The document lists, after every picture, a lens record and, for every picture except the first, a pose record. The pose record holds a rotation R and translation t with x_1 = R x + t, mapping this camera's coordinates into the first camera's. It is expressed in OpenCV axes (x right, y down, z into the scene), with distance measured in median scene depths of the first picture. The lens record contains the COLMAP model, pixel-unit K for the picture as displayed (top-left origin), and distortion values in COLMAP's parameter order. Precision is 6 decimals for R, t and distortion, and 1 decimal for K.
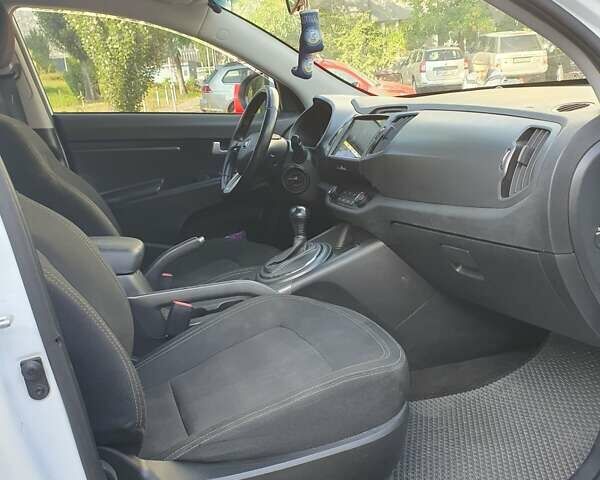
lens RADIAL K [[710.9, 0, 300.0], [0, 710.9, 240.0], [0, 0, 1]] dist [-0.026111, -0.041631]
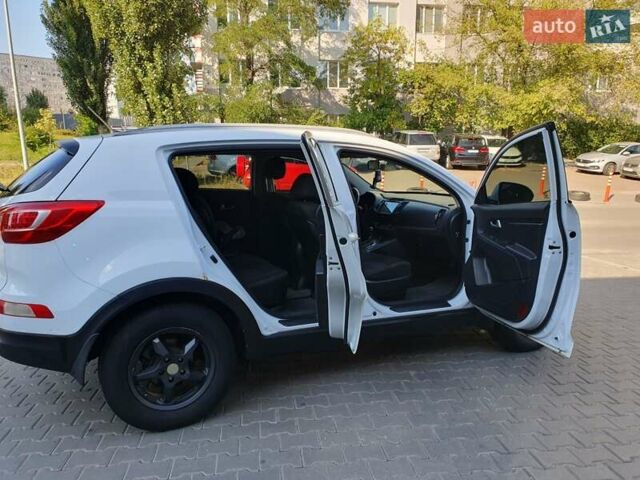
lens RADIAL K [[584.1, 0, 320.0], [0, 584.1, 240.0], [0, 0, 1]] dist [0.003528, -0.001398]
pose [[0.988983, 0.047492, 0.140201, -0.068015], [-0.038911, 0.997234, -0.063320, 0.021397], [-0.142821, 0.057167, 0.988096, -0.181850]]
